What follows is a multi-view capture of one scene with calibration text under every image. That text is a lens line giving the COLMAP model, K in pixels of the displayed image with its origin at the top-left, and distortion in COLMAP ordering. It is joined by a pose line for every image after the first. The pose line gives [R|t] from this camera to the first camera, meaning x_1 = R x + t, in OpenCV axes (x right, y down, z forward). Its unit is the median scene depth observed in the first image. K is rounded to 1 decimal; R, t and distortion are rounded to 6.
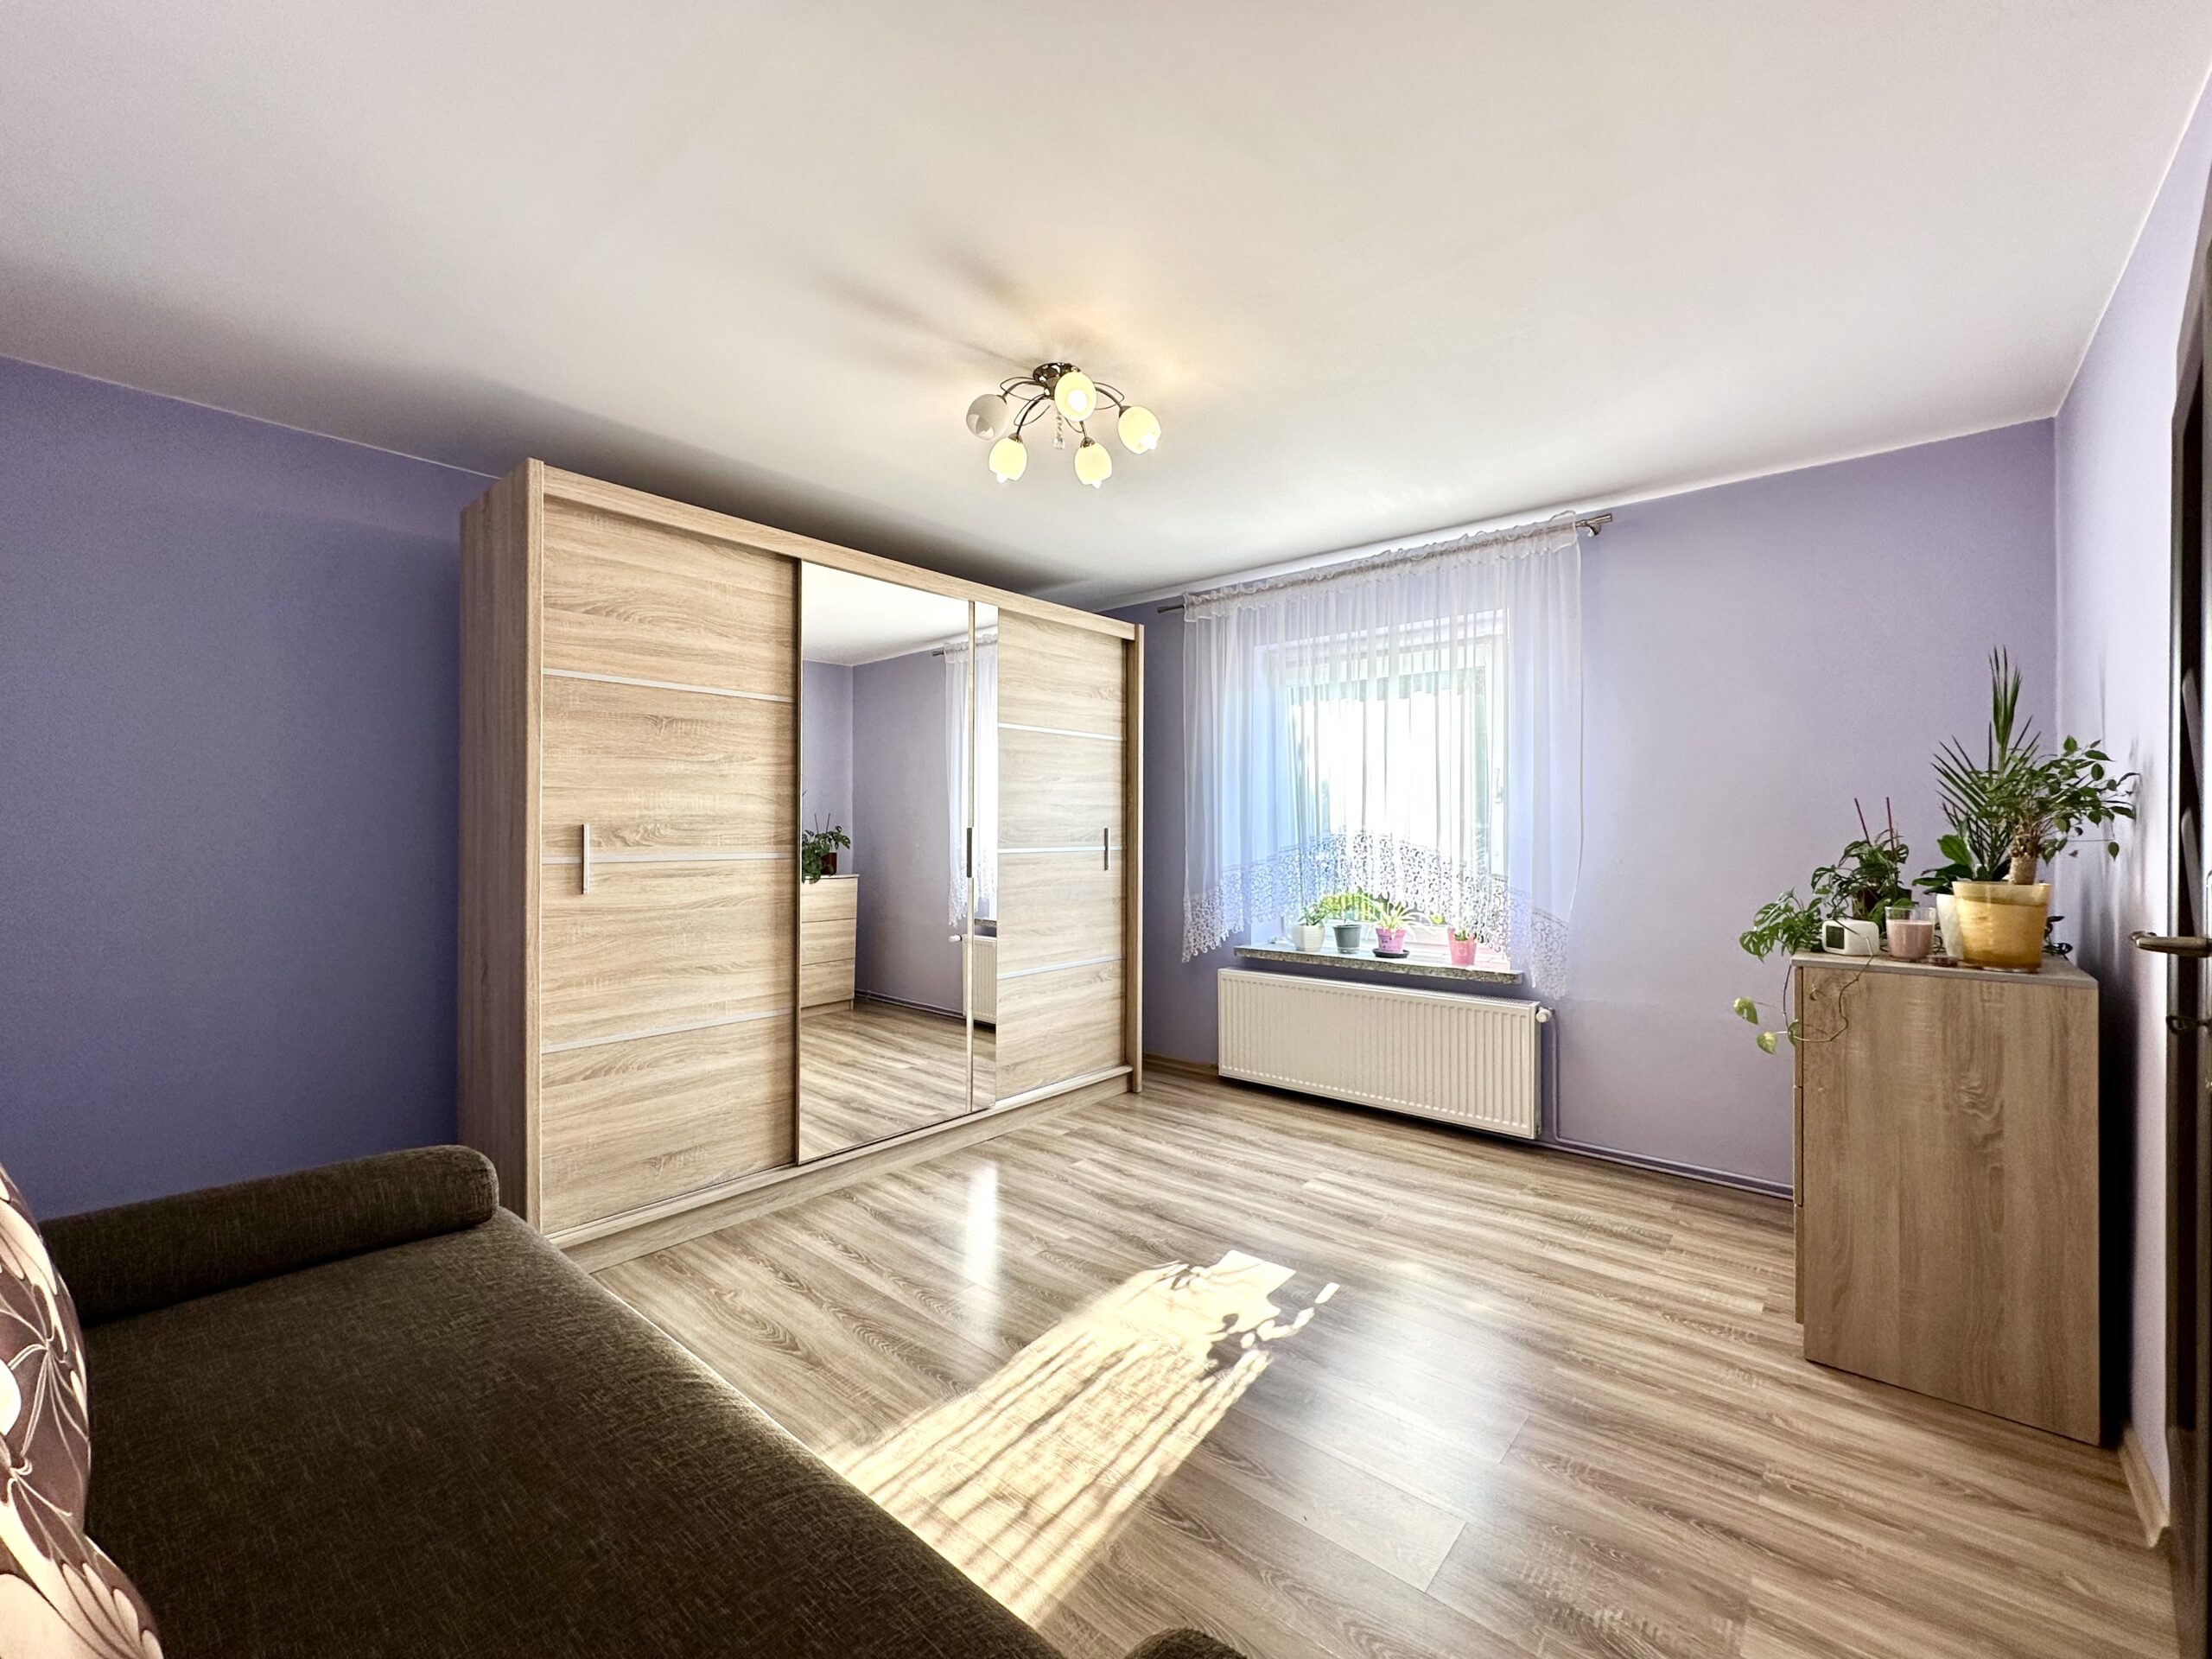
lens RADIAL K [[895.0, 0, 1104.6], [0, 895.0, 830.5], [0, 0, 1]] dist [0.000130, 0.000661]
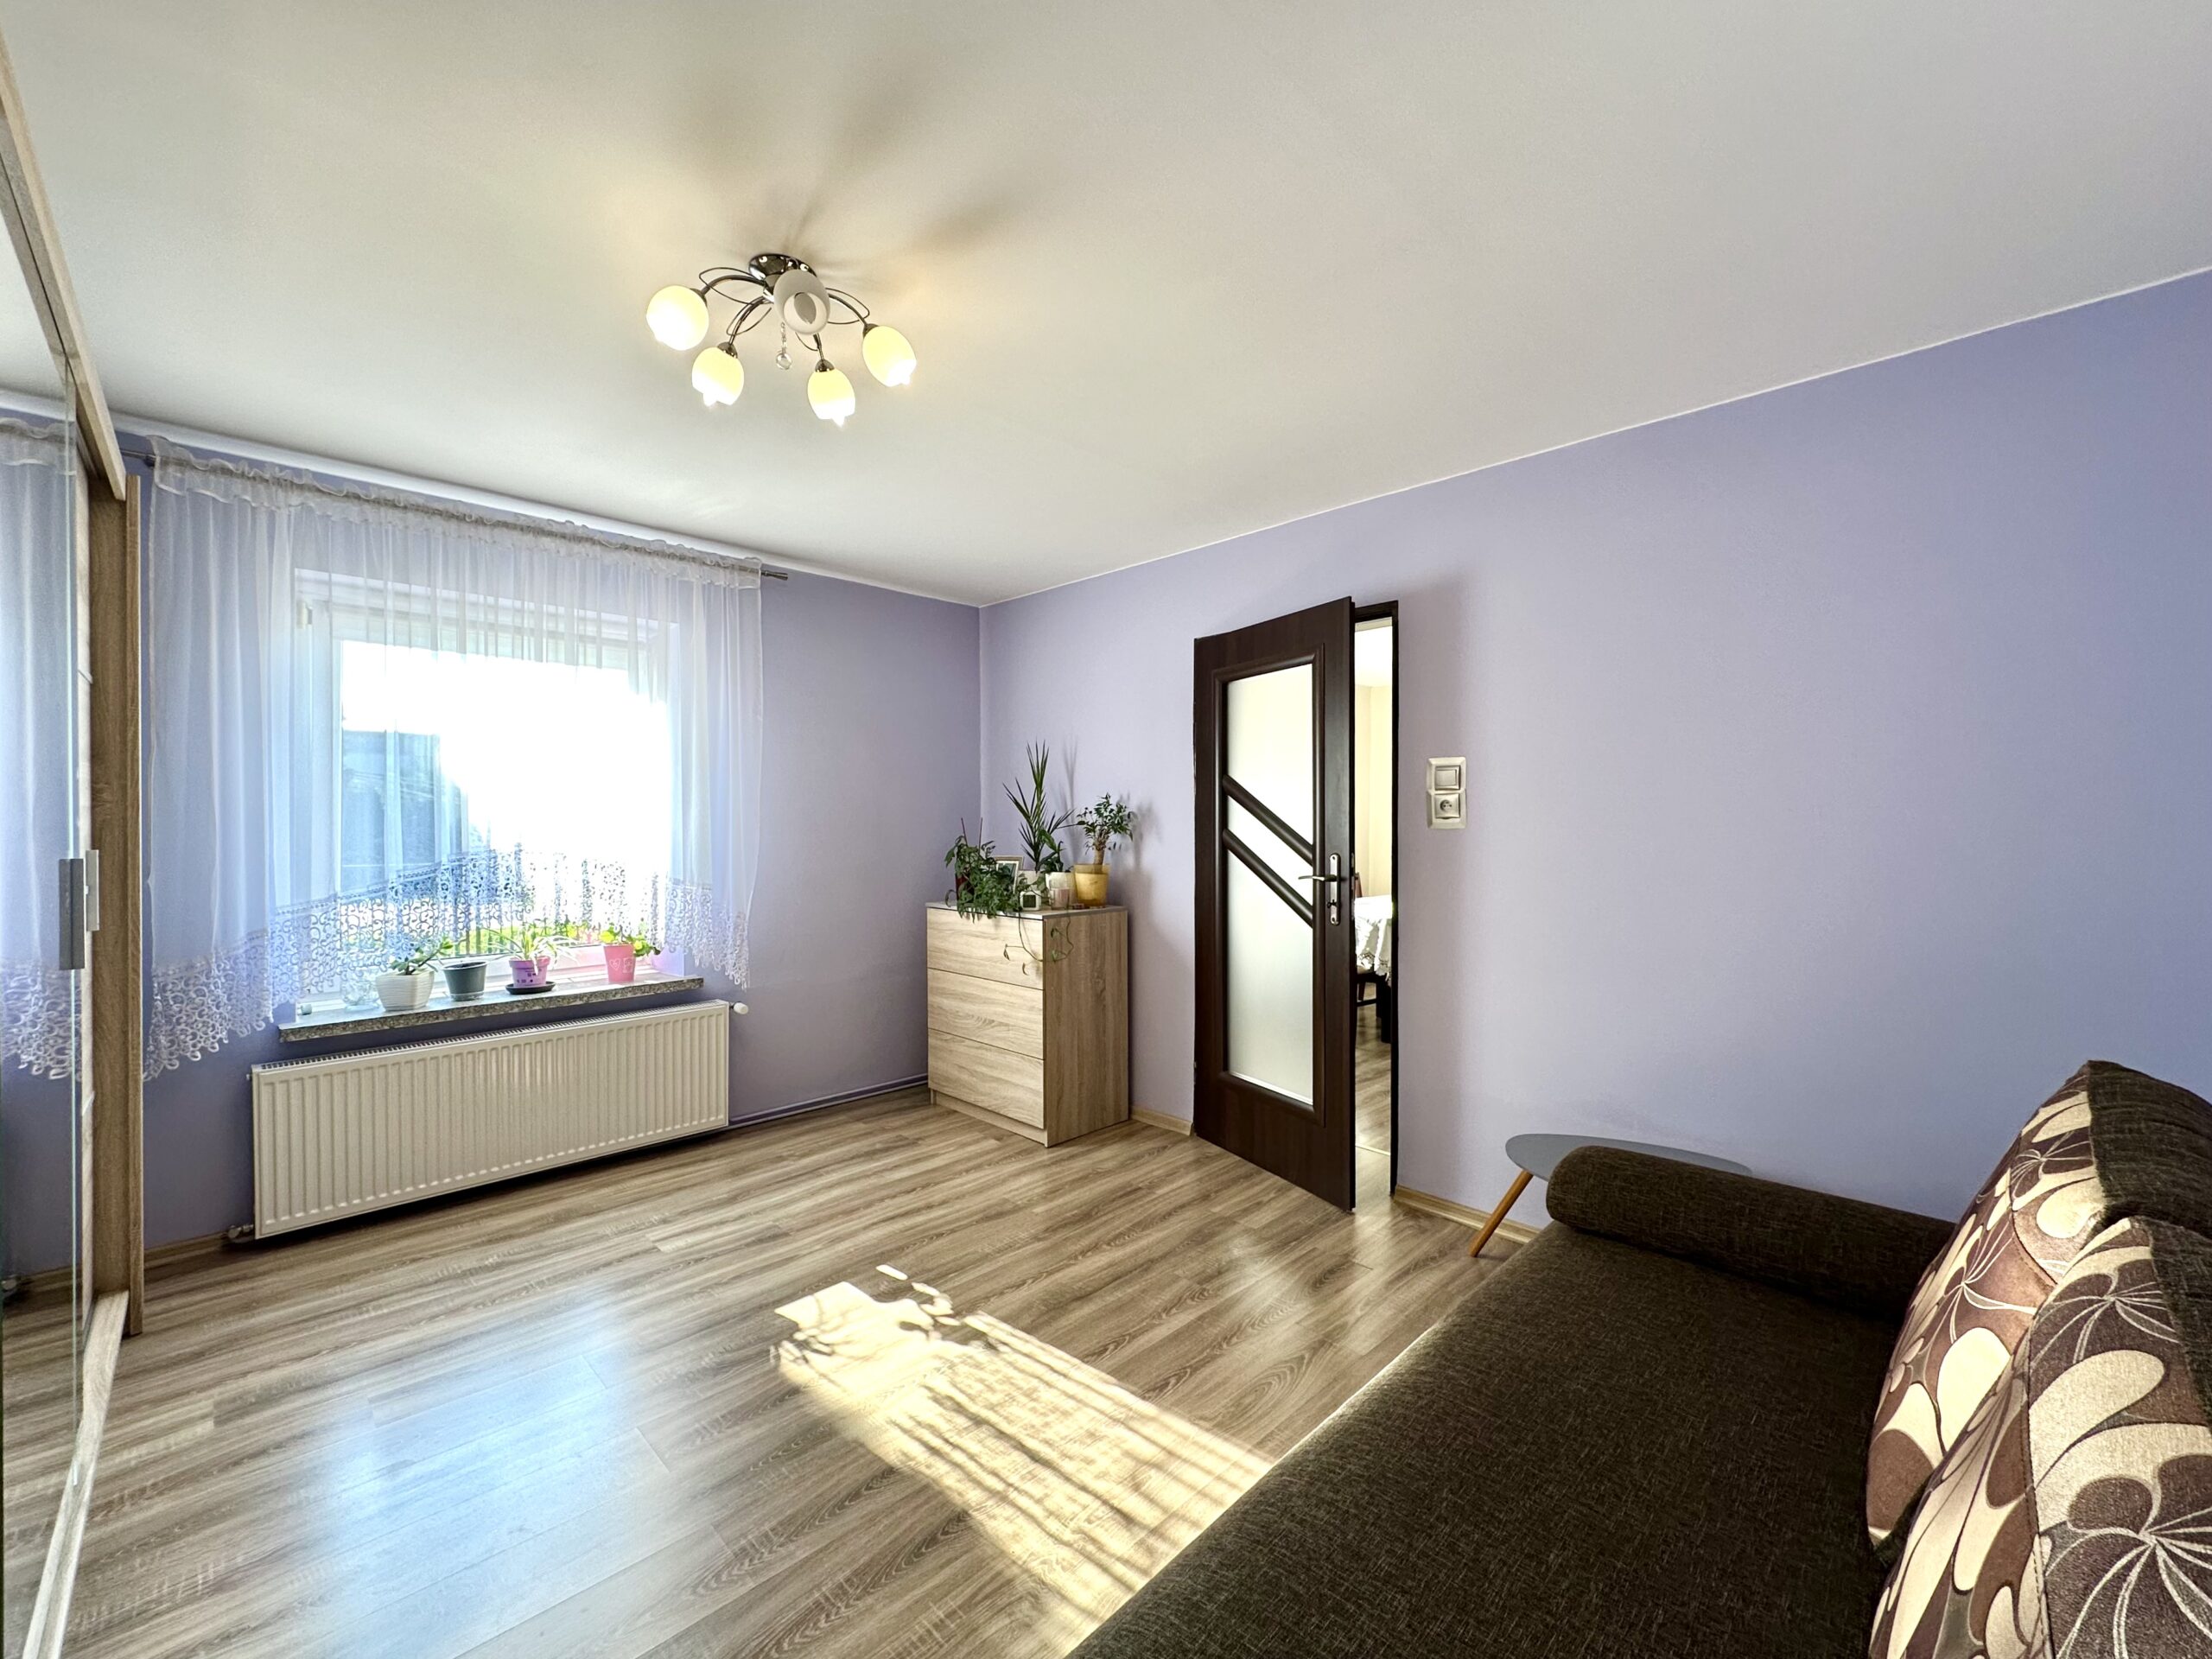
lens RADIAL K [[895.0, 0, 1102.9], [0, 895.0, 823.9], [0, 0, 1]] dist [0.000130, 0.000661]
pose [[0.099582, 0.001276, 0.995028, -0.604395], [0.010281, 0.999944, -0.002311, -0.013025], [-0.994976, 0.010460, 0.099564, 0.482965]]
